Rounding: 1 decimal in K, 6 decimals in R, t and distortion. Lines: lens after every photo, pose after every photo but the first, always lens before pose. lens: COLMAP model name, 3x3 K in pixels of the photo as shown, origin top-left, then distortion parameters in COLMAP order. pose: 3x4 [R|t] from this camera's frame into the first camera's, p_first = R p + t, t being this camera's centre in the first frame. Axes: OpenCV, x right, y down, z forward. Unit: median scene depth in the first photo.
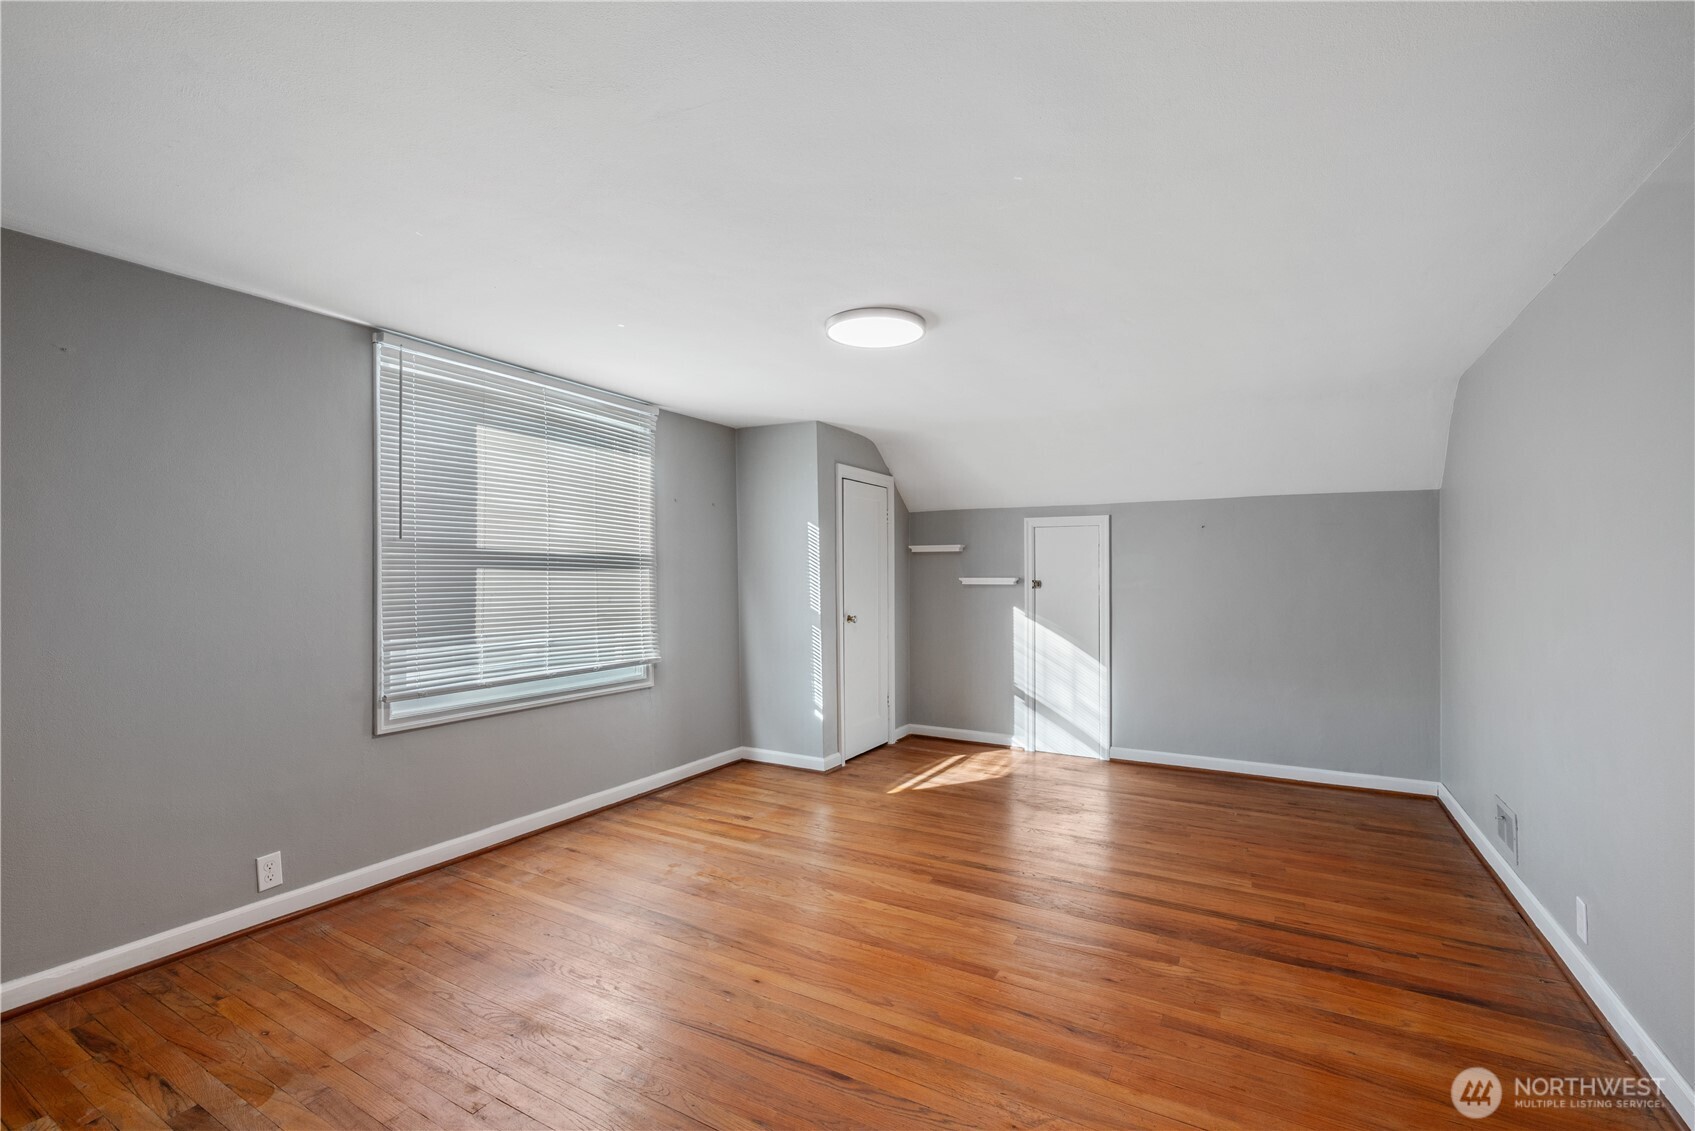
lens RADIAL K [[764.4, 0, 844.7], [0, 764.4, 569.5], [0, 0, 1]] dist [-0.000356, 0.000726]
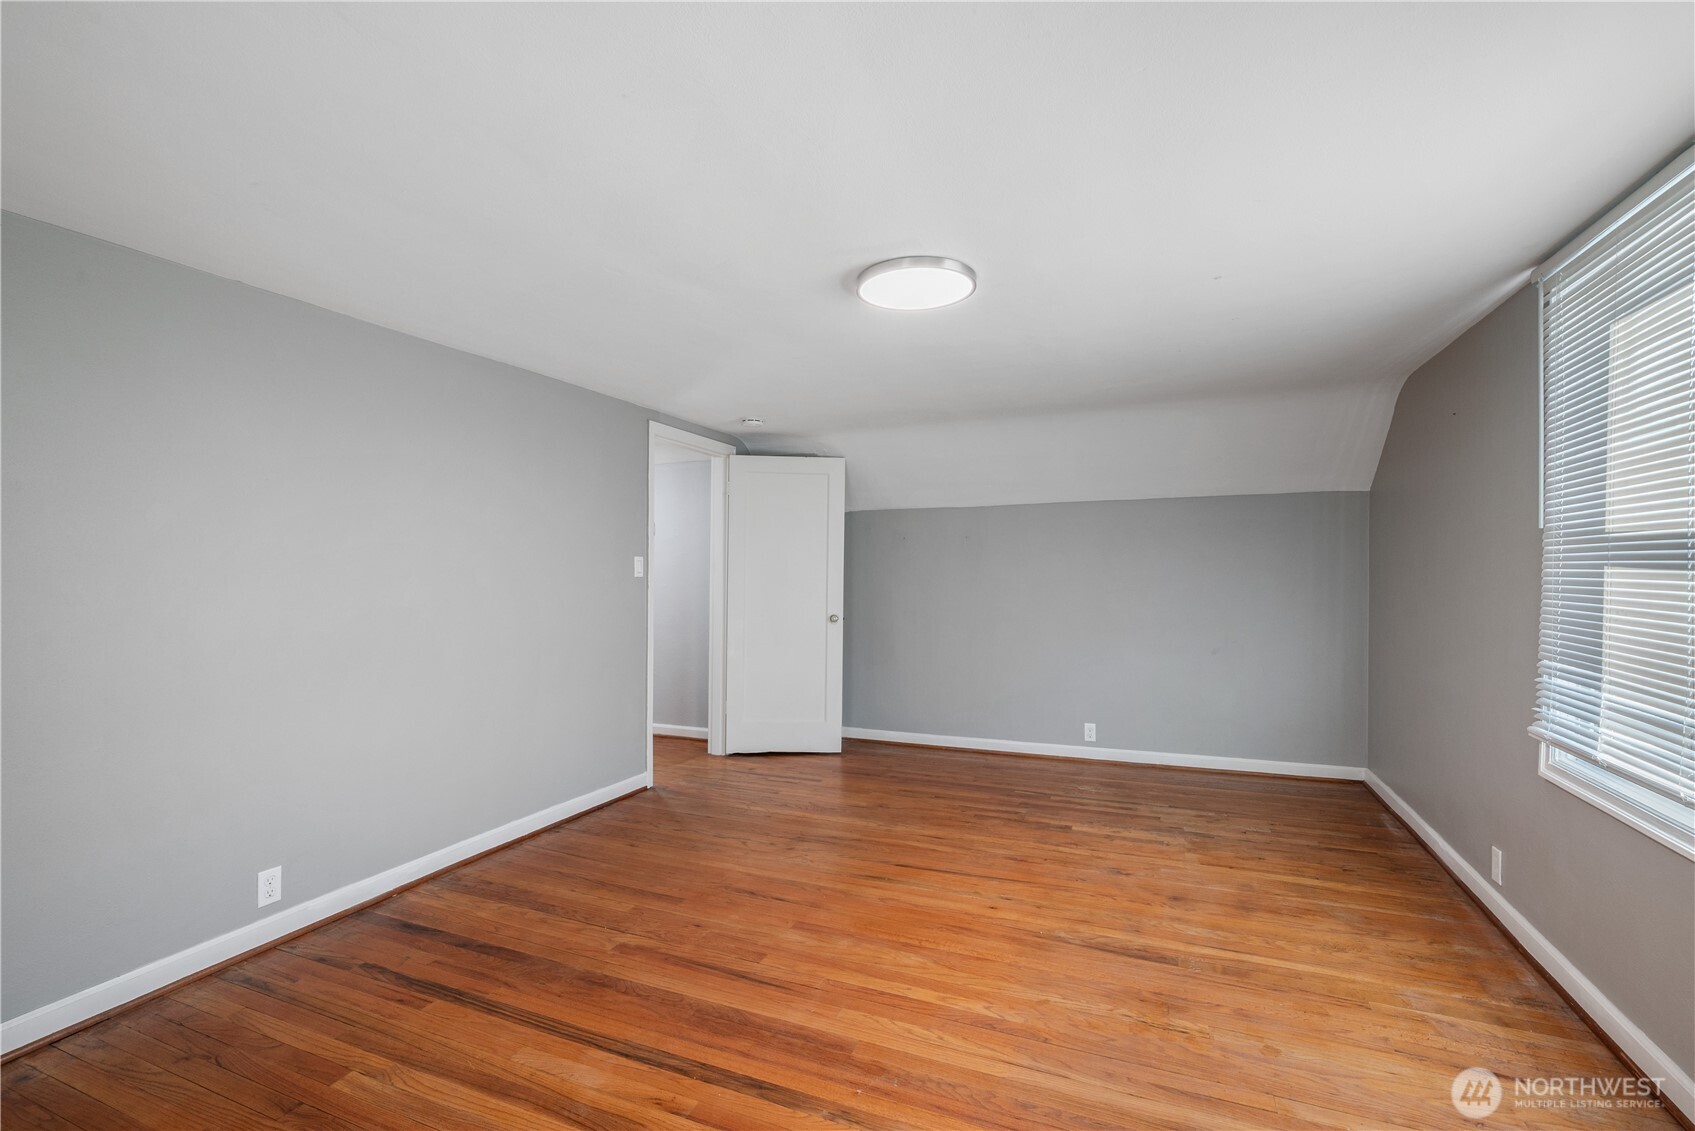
lens RADIAL K [[764.4, 0, 846.5], [0, 764.4, 568.2], [0, 0, 1]] dist [-0.000356, 0.000726]
pose [[-0.992752, 0.001255, -0.120176, 0.243681], [0.001790, 0.999989, -0.004343, 0.002154], [0.120169, -0.004527, -0.992743, 2.033980]]
